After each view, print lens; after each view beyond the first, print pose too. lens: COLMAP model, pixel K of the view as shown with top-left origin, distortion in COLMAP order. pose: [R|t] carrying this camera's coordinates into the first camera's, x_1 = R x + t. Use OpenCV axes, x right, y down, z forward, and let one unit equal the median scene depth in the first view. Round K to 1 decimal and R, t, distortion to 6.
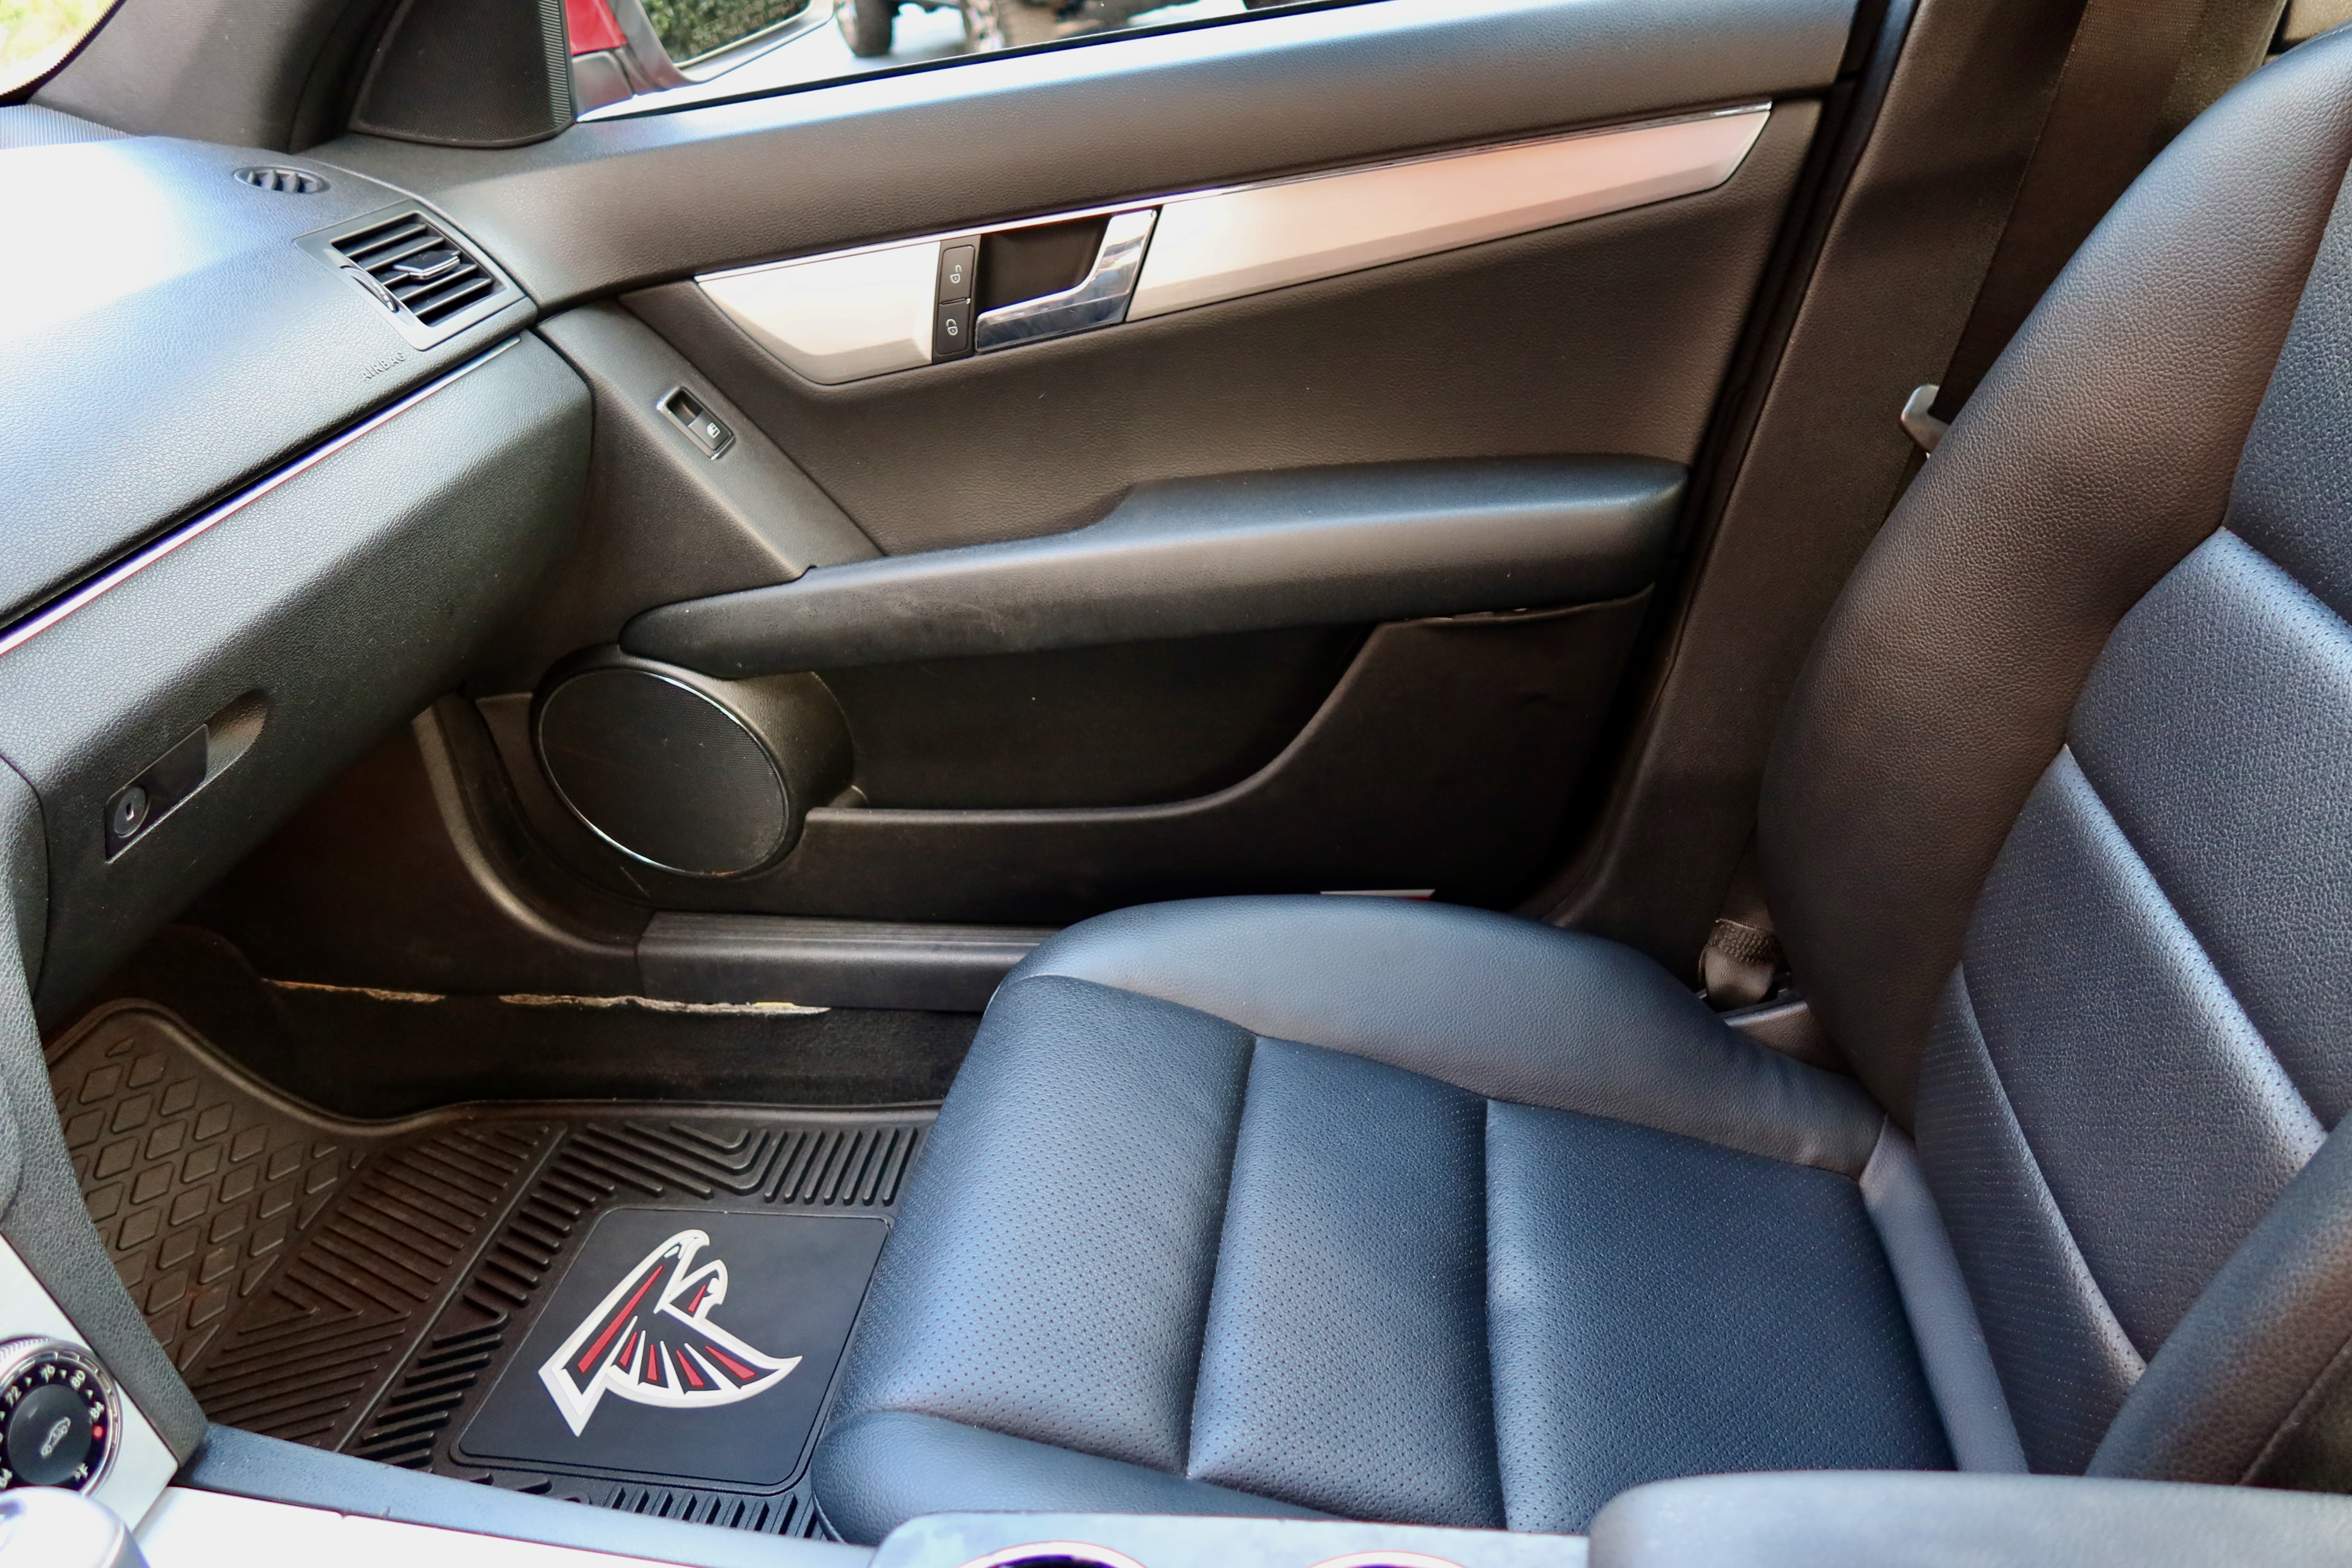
lens RADIAL K [[1639.8, 0, 1176.0], [0, 1639.8, 784.0], [0, 0, 1]] dist [-0.008230, -0.001531]
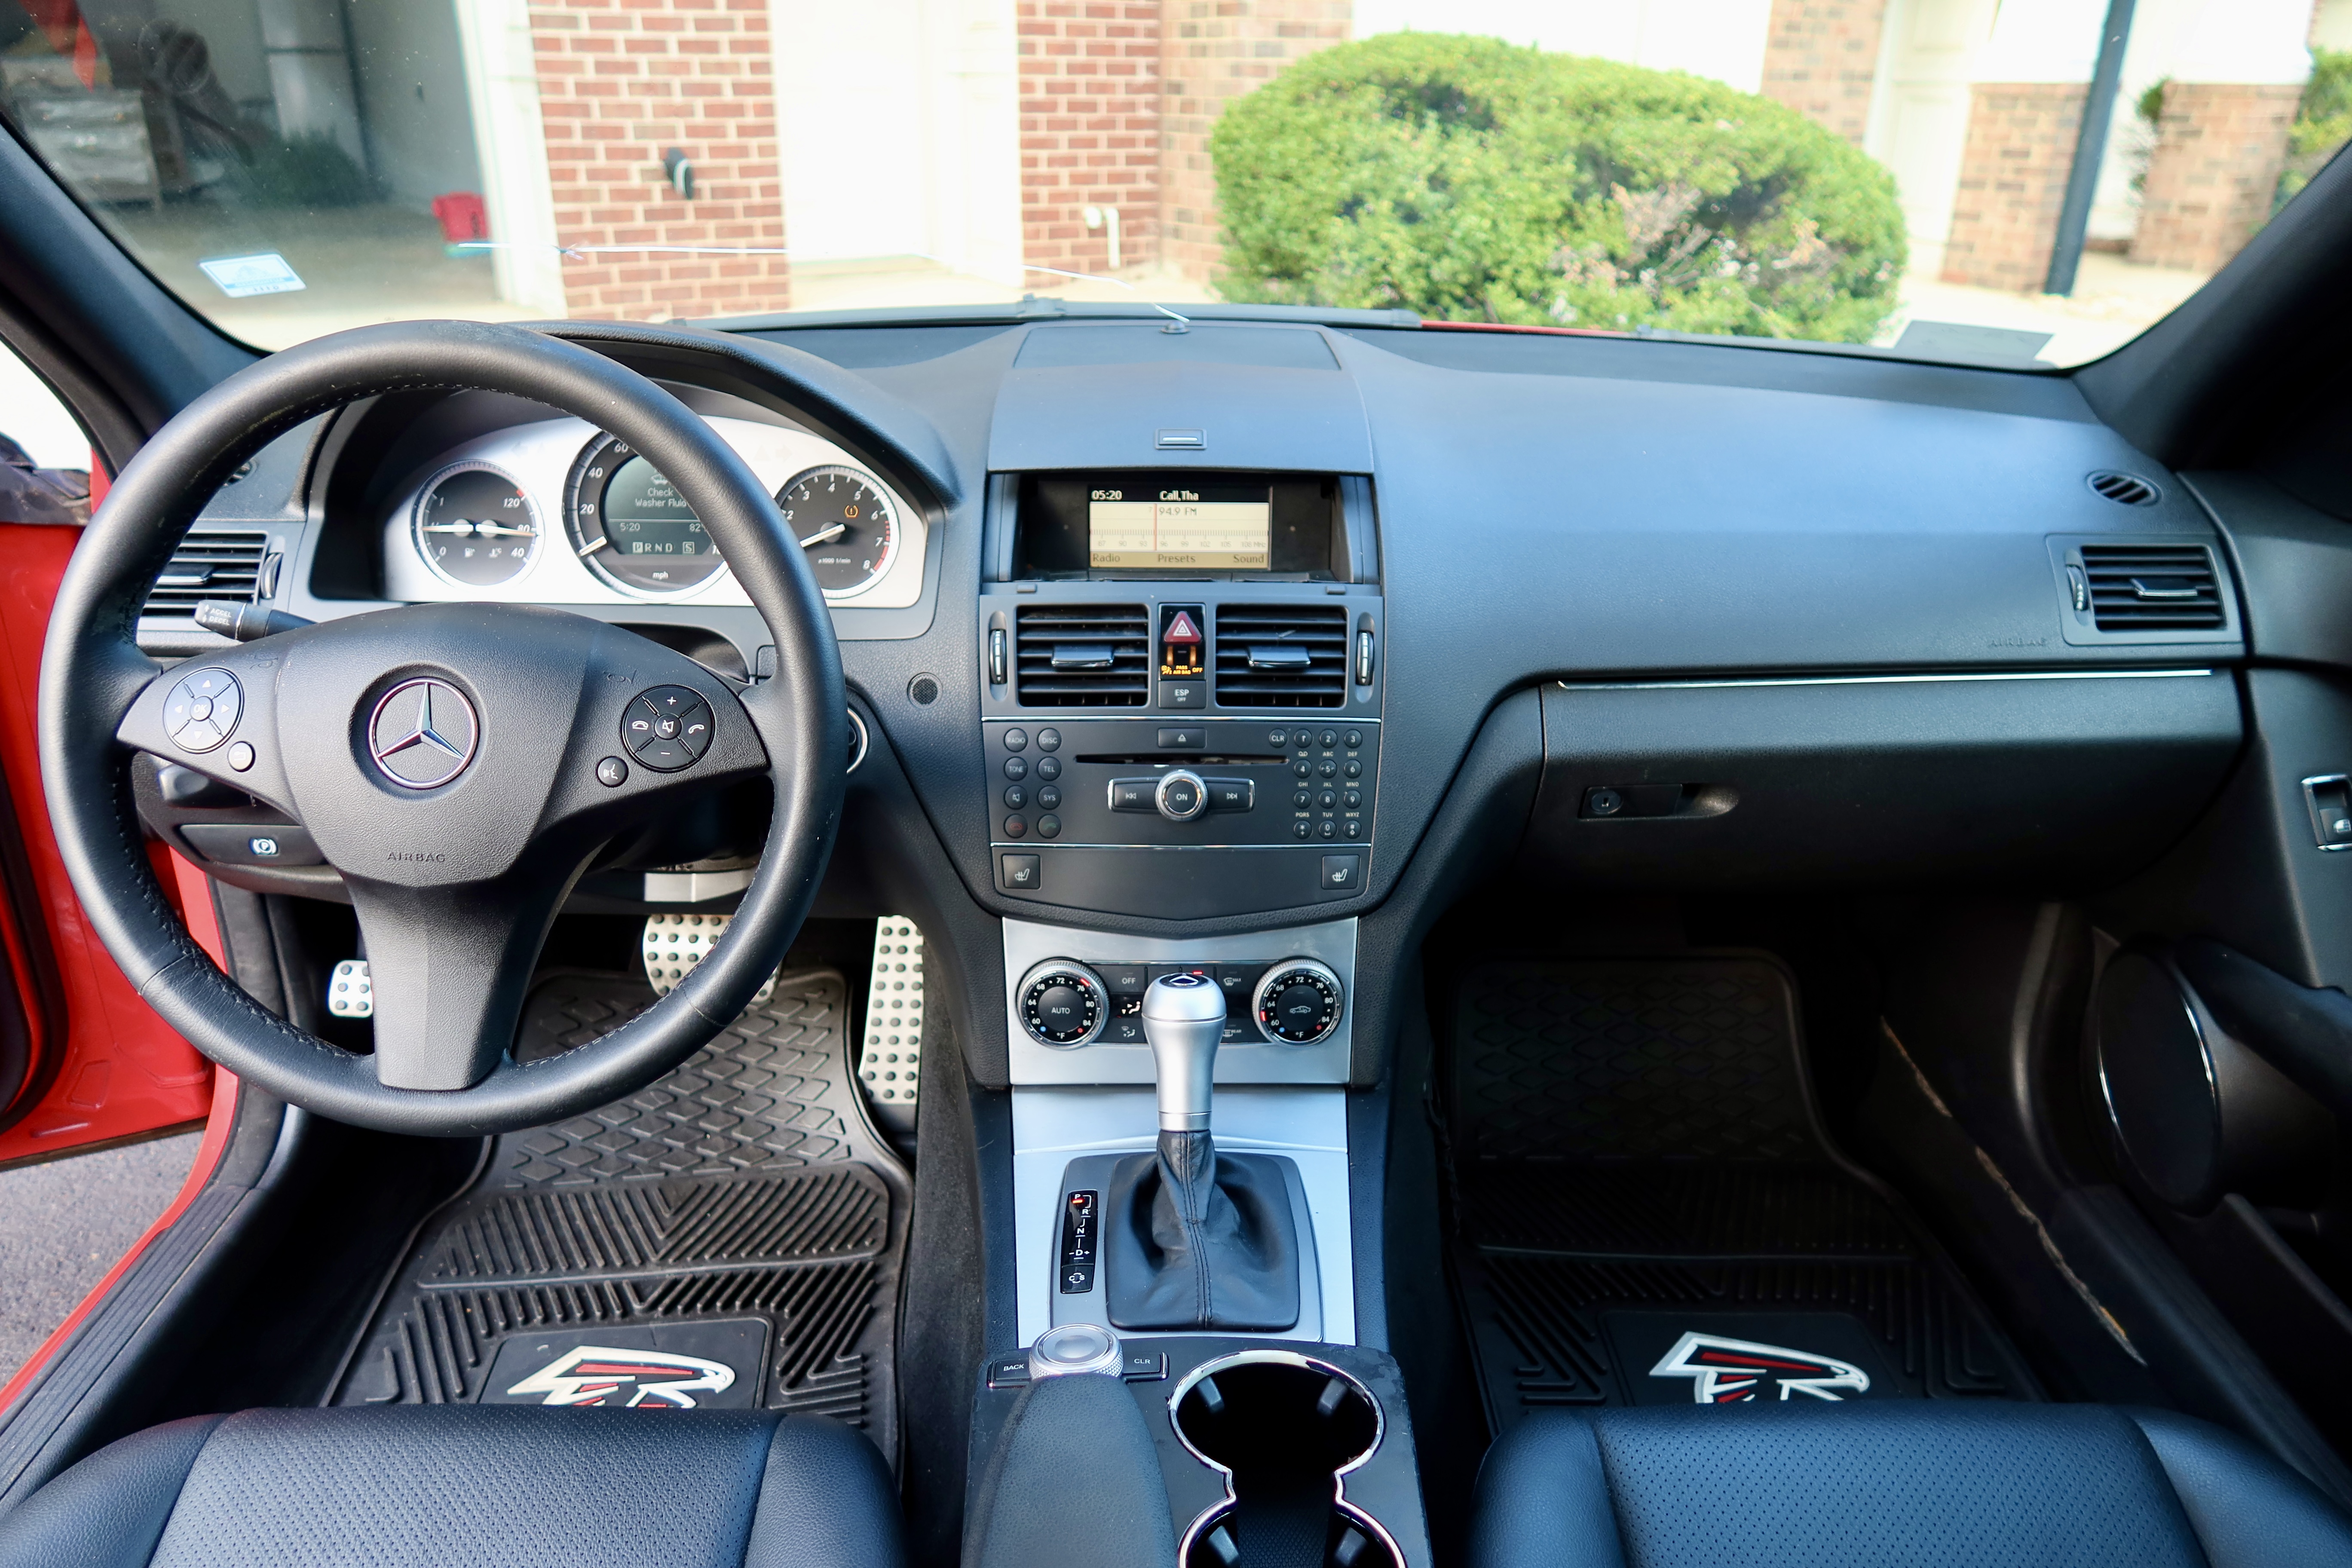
lens RADIAL K [[1639.8, 0, 1176.0], [0, 1639.8, 784.0], [0, 0, 1]] dist [-0.008230, -0.001531]
pose [[0.156174, 0.457222, -0.875533, 0.507618], [-0.498539, 0.801705, 0.329740, -0.225677], [0.852683, 0.384991, 0.353149, 0.023976]]
